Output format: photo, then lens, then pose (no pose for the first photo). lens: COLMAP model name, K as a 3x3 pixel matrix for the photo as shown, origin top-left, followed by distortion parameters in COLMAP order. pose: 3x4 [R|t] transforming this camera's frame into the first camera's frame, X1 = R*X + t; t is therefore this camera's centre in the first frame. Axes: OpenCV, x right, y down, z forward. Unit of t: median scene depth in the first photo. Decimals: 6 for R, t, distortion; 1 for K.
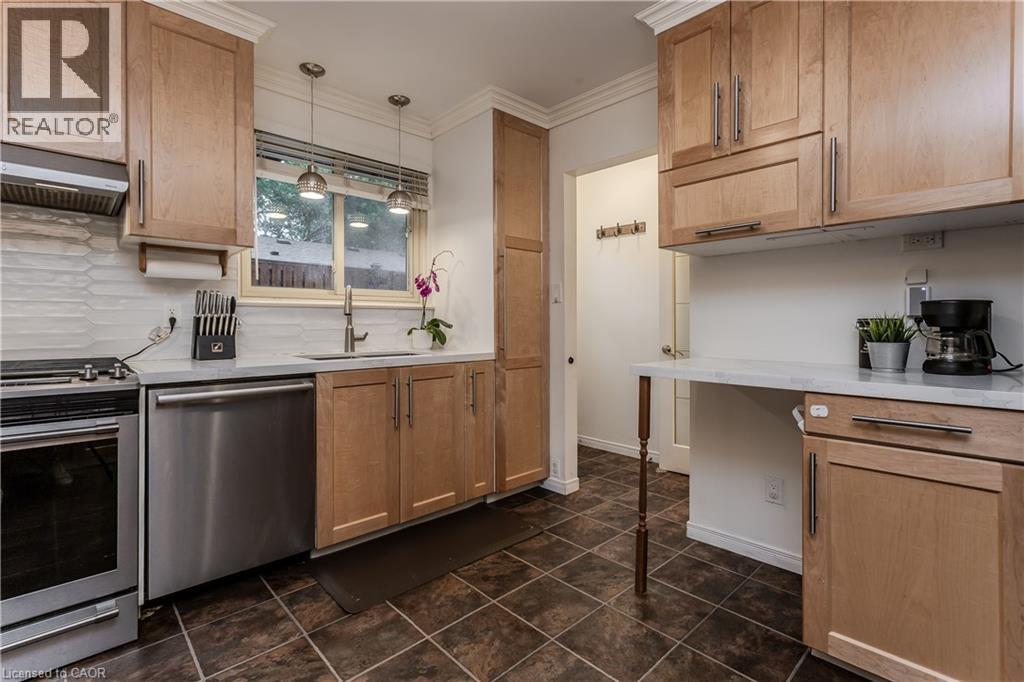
lens RADIAL K [[471.4, 0, 514.7], [0, 471.4, 326.7], [0, 0, 1]] dist [-0.001132, -0.000107]
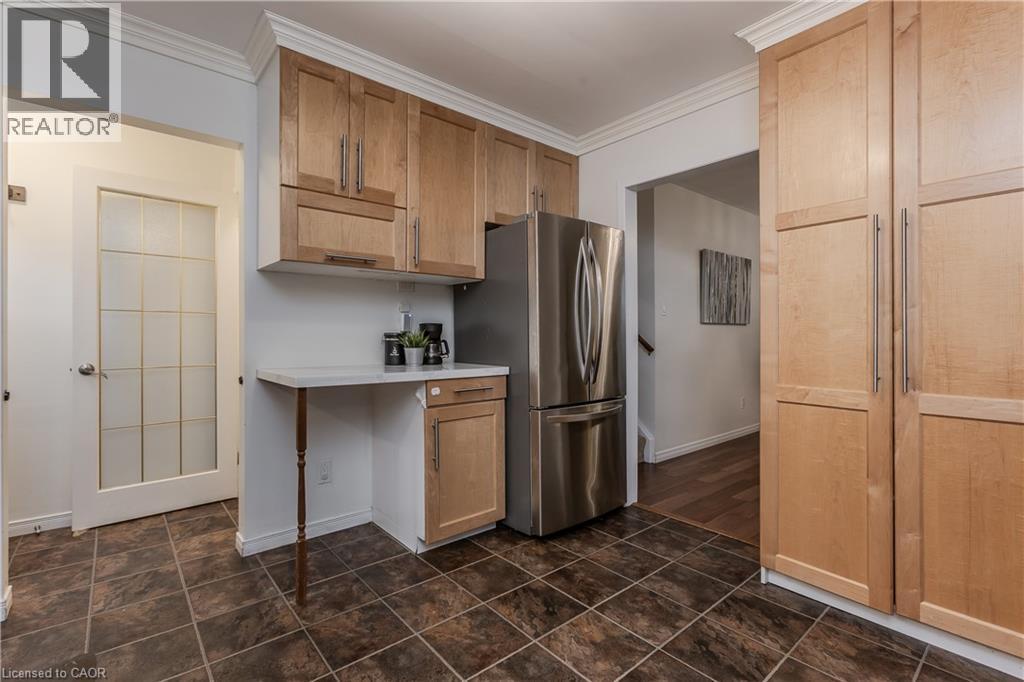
lens RADIAL K [[468.5, 0, 509.0], [0, 468.5, 332.8], [0, 0, 1]] dist [-0.000230, 0.000300]
pose [[0.060656, 0.008861, 0.998119, -0.675626], [0.003920, 0.999951, -0.009115, -0.001995], [-0.998151, 0.004465, 0.060618, 0.476313]]
